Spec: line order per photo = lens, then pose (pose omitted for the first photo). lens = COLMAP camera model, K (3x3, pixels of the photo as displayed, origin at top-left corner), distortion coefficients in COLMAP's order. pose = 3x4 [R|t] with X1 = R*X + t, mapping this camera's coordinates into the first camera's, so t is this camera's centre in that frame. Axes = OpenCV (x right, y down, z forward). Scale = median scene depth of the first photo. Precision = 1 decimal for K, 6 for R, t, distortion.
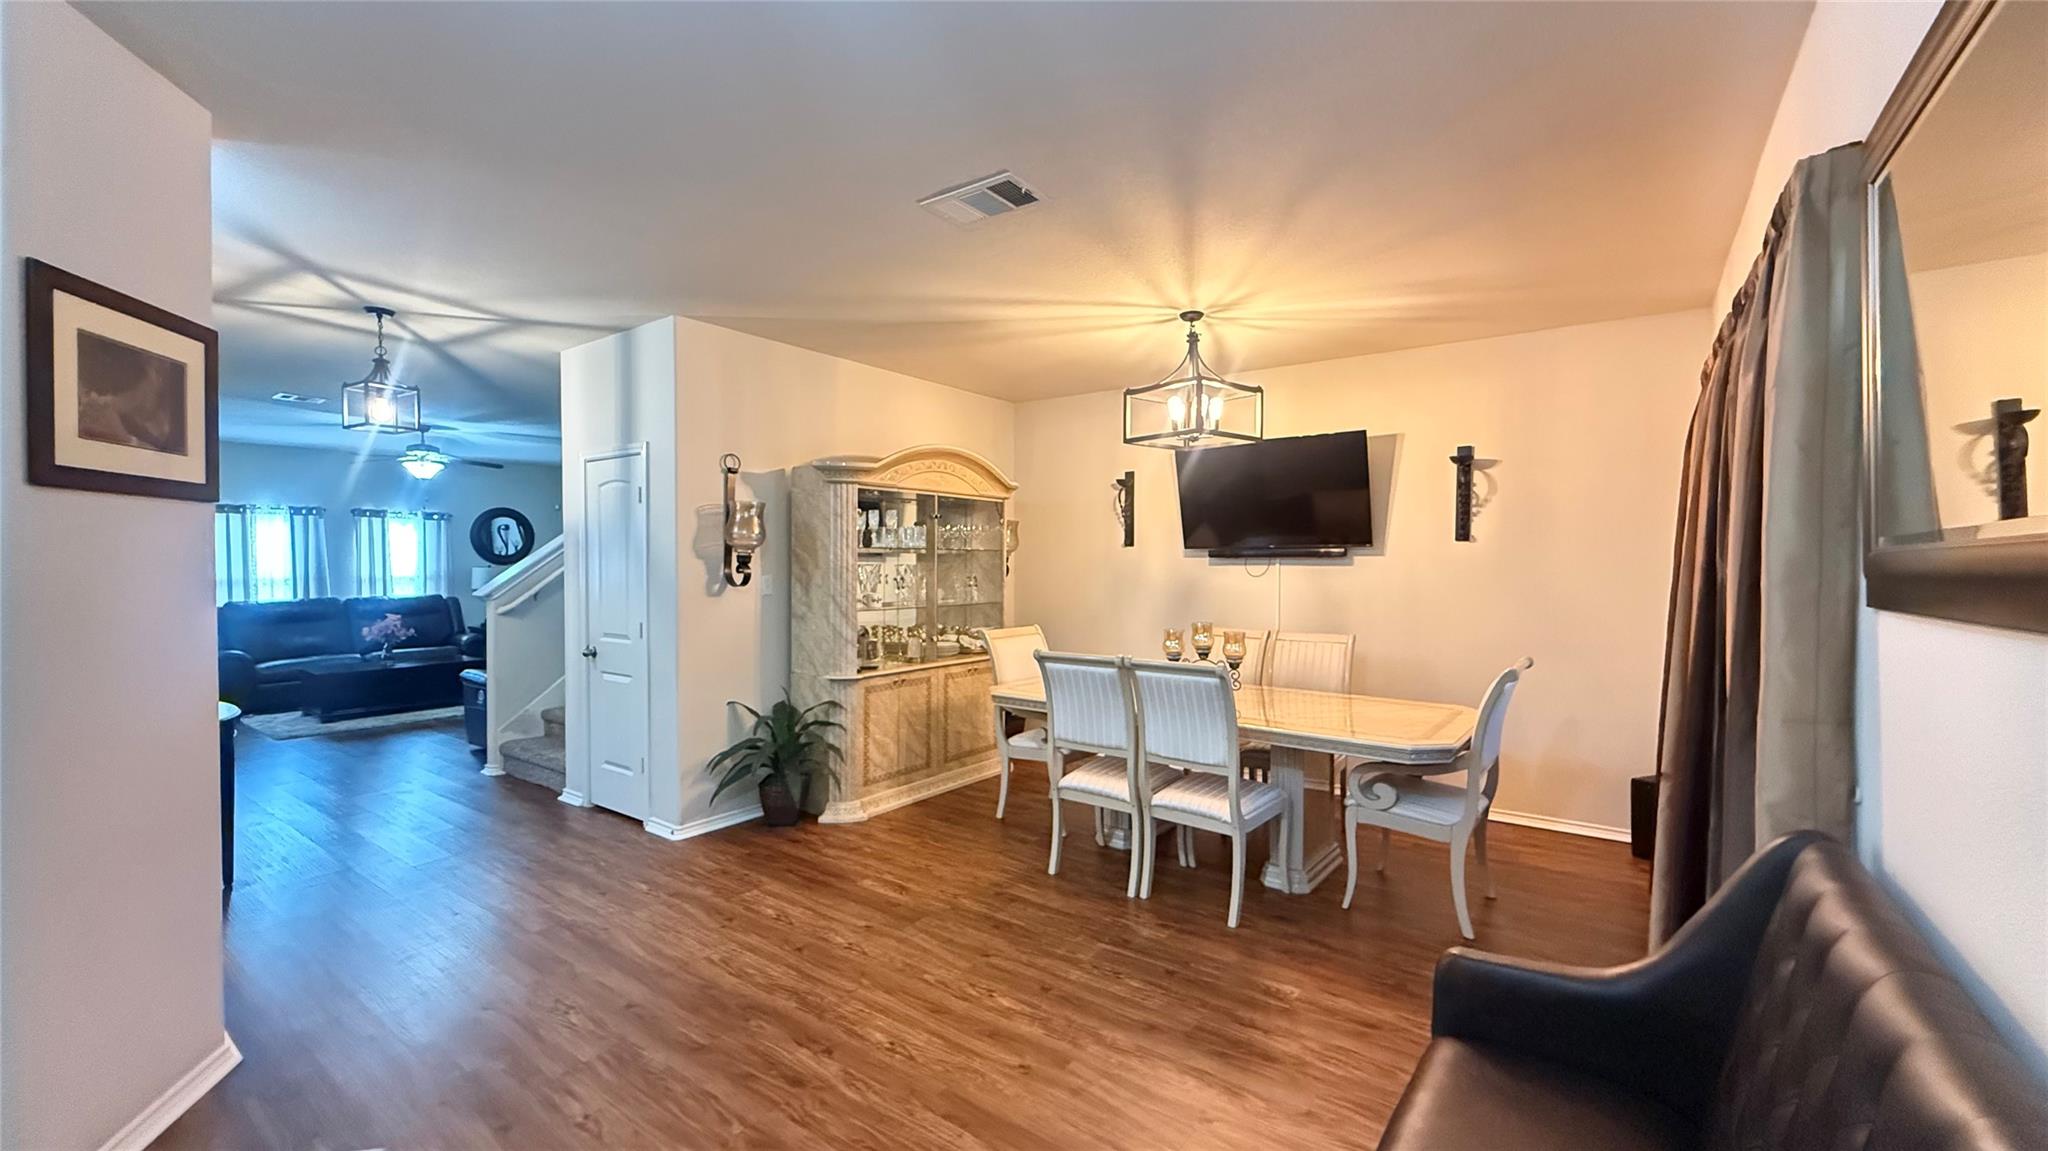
lens RADIAL K [[818.4, 0, 1021.2], [0, 818.4, 575.9], [0, 0, 1]] dist [-0.000334, 0.000697]
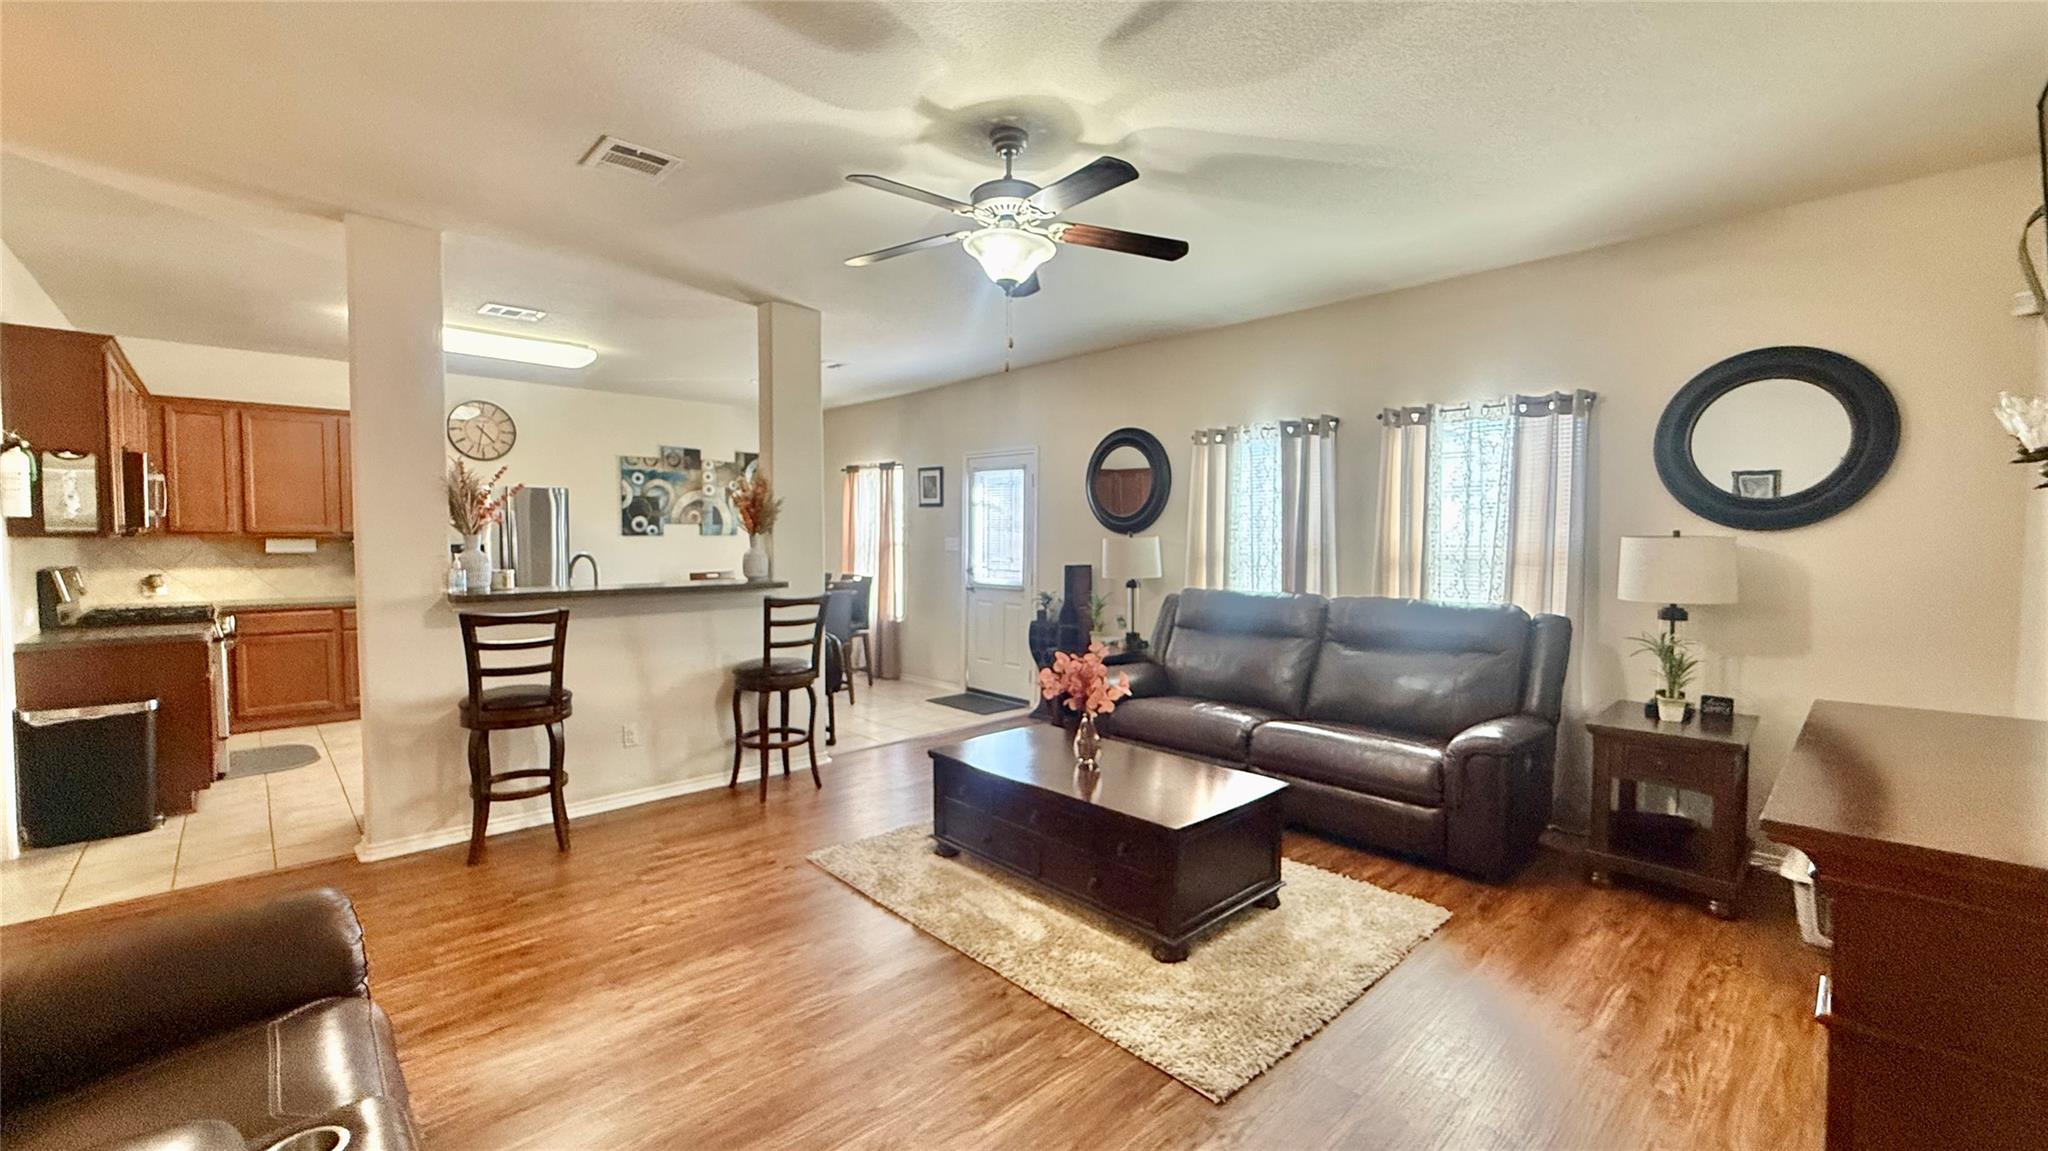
lens RADIAL K [[818.4, 0, 1021.2], [0, 818.4, 575.9], [0, 0, 1]] dist [-0.000334, 0.000697]
pose [[-0.174154, 0.049034, -0.983497, -0.330133], [-0.016547, 0.998473, 0.052710, -0.008749], [0.984579, 0.025453, -0.173076, 0.942952]]
